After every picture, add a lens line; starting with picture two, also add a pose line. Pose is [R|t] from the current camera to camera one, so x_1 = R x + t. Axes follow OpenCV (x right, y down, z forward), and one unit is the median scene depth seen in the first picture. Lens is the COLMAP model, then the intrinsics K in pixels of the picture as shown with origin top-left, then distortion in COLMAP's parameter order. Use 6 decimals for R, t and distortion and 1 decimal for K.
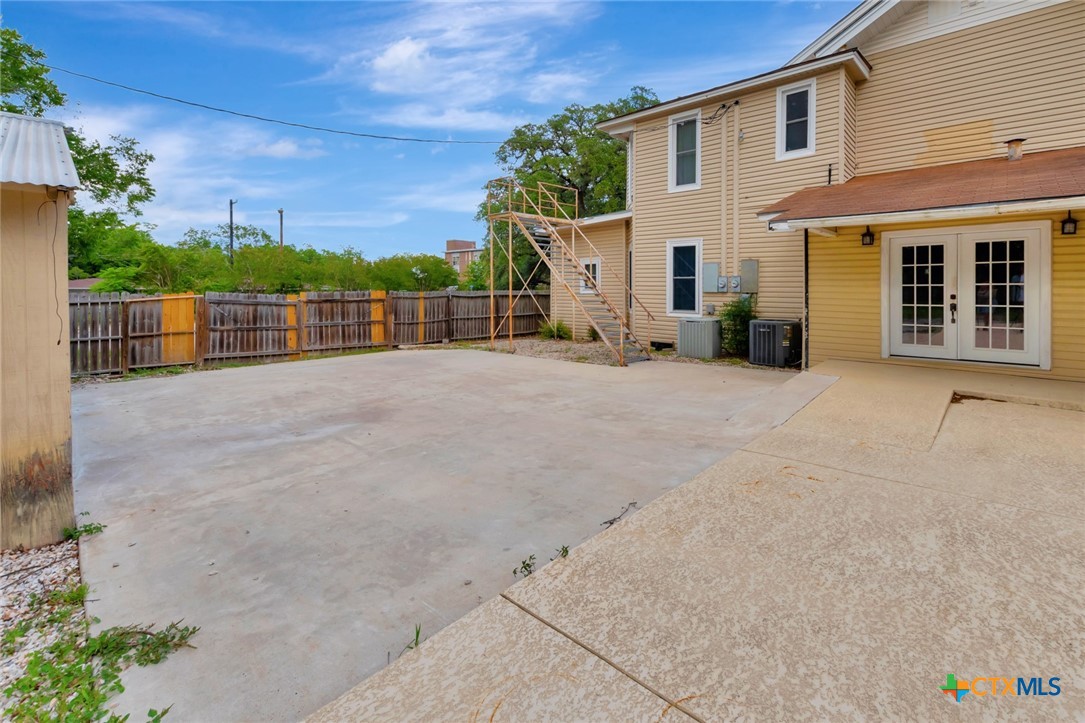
lens RADIAL K [[498.8, 0, 538.3], [0, 498.8, 291.3], [0, 0, 1]] dist [0.004755, -0.000094]
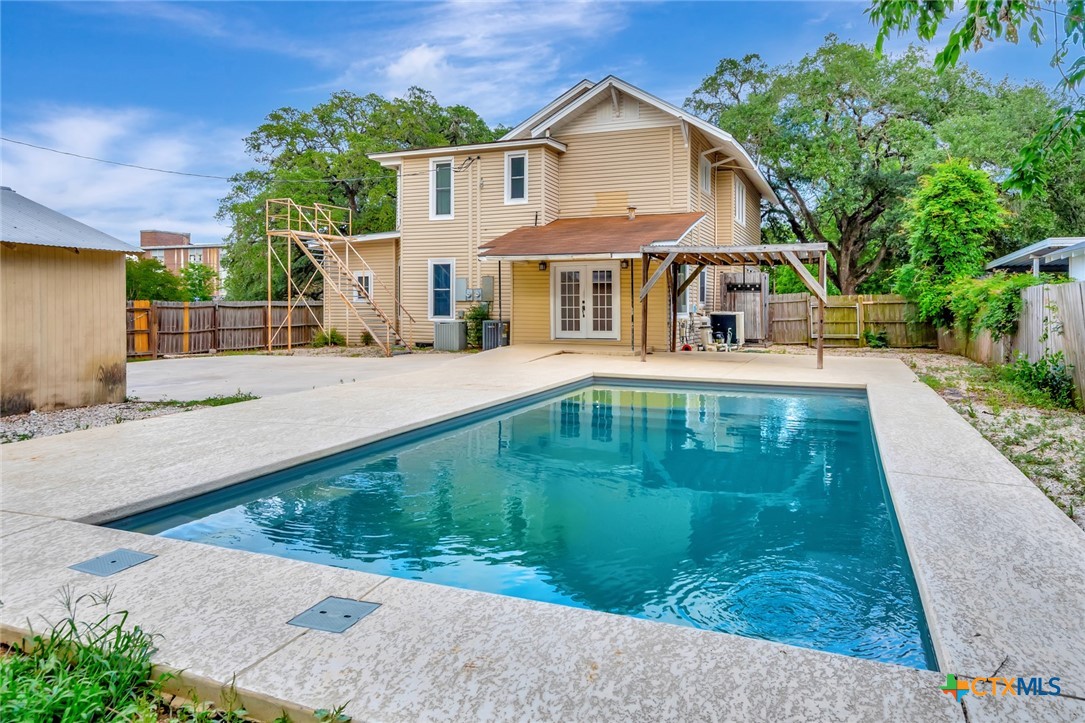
lens RADIAL K [[713.5, 0, 587.7], [0, 713.5, 301.9], [0, 0, 1]] dist [-0.003395, -0.001177]
pose [[0.917851, 0.000188, 0.396926, -0.077760], [0.003087, 0.999966, -0.007612, 0.017537], [-0.396914, 0.008212, 0.917819, -0.759866]]
